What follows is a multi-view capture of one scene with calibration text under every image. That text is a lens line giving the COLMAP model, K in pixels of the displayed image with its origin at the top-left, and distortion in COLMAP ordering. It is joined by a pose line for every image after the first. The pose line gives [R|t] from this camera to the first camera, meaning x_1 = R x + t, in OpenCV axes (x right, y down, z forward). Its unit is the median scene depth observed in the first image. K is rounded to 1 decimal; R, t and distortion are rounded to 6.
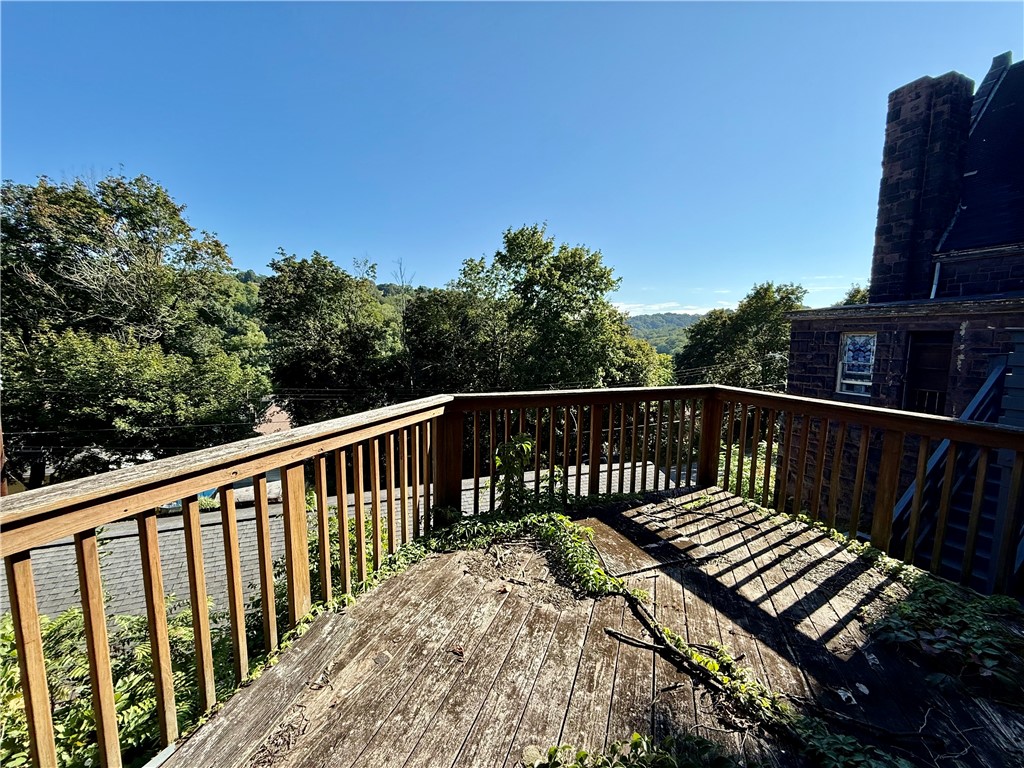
lens RADIAL K [[407.8, 0, 510.2], [0, 407.8, 384.1], [0, 0, 1]] dist [-0.000437, 0.000366]
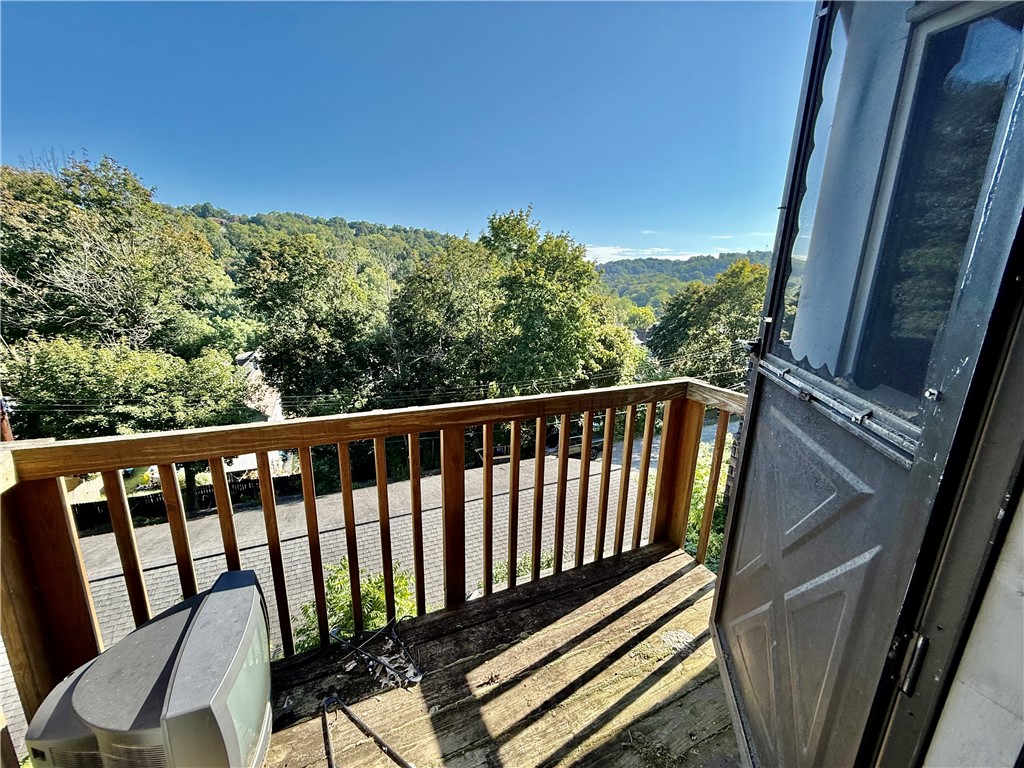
lens RADIAL K [[407.8, 0, 510.8], [0, 407.8, 384.3], [0, 0, 1]] dist [-0.000437, 0.000366]
pose [[0.998597, 0.003244, 0.052845, -0.015304], [-0.010256, 0.991068, 0.132960, -0.117626], [-0.051942, -0.133315, 0.989712, -0.049296]]
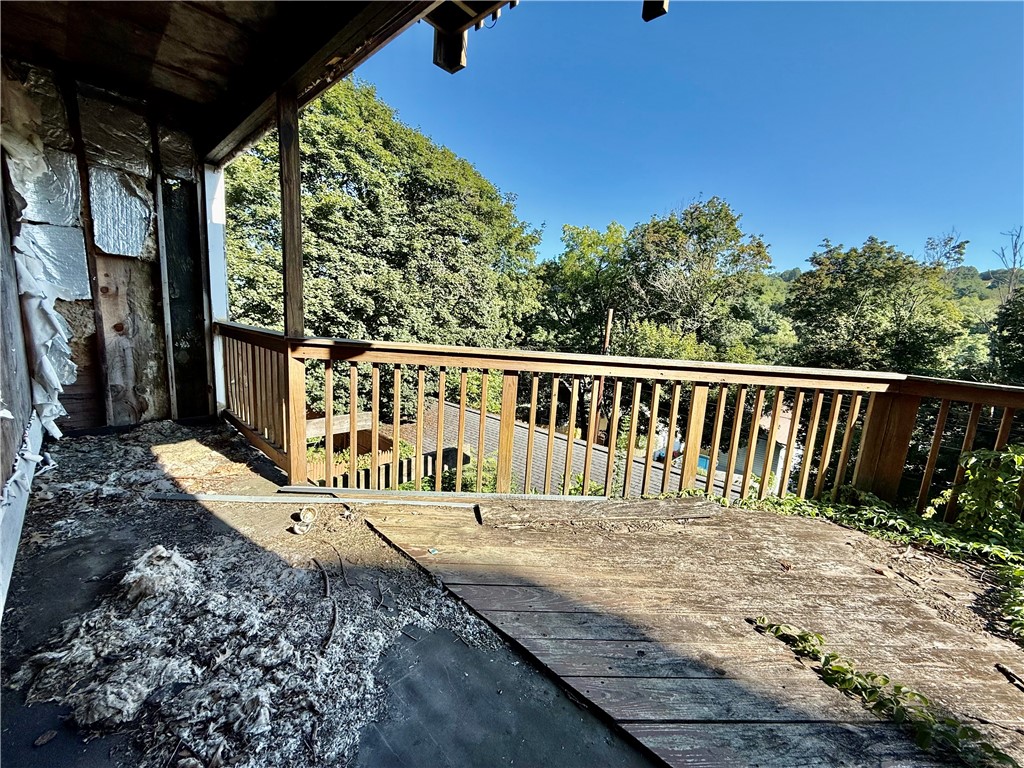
lens RADIAL K [[407.8, 0, 509.6], [0, 407.8, 382.5], [0, 0, 1]] dist [-0.000437, 0.000366]
pose [[0.407814, 0.157826, -0.899321, 0.037590], [-0.159813, 0.982081, 0.099879, 0.011571], [0.898970, 0.102991, 0.425729, -0.018212]]
